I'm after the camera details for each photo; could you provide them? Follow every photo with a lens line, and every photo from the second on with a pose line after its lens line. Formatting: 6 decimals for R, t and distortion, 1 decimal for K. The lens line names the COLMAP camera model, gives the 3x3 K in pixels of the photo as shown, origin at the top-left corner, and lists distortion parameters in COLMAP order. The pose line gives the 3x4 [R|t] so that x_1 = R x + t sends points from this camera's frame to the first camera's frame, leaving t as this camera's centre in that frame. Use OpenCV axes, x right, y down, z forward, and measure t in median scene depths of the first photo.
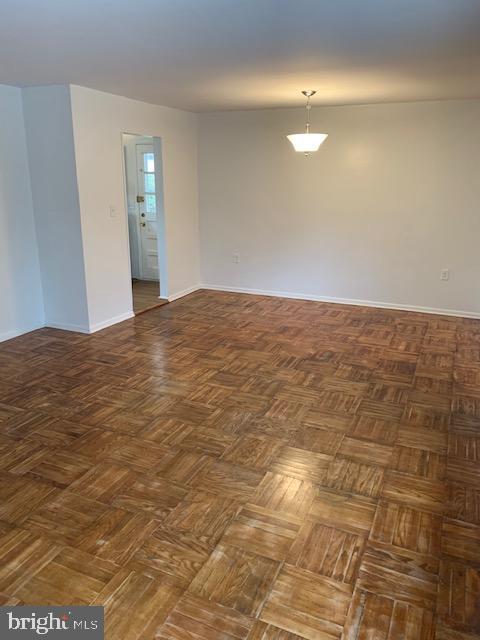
lens RADIAL K [[480.7, 0, 233.8], [0, 480.7, 308.0], [0, 0, 1]] dist [0.030426, -0.049551]
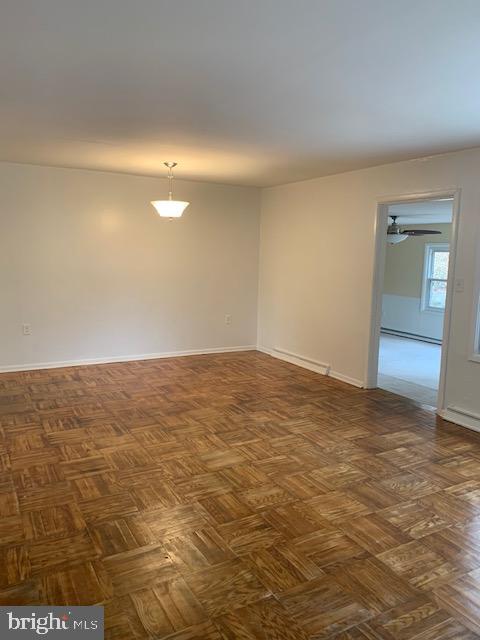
lens RADIAL K [[480.7, 0, 233.8], [0, 480.7, 308.0], [0, 0, 1]] dist [0.030426, -0.049551]
pose [[0.614436, -0.094545, 0.783282, -0.760097], [0.190046, 0.981297, -0.030633, -0.082188], [-0.765736, 0.167681, 0.620912, 0.326195]]
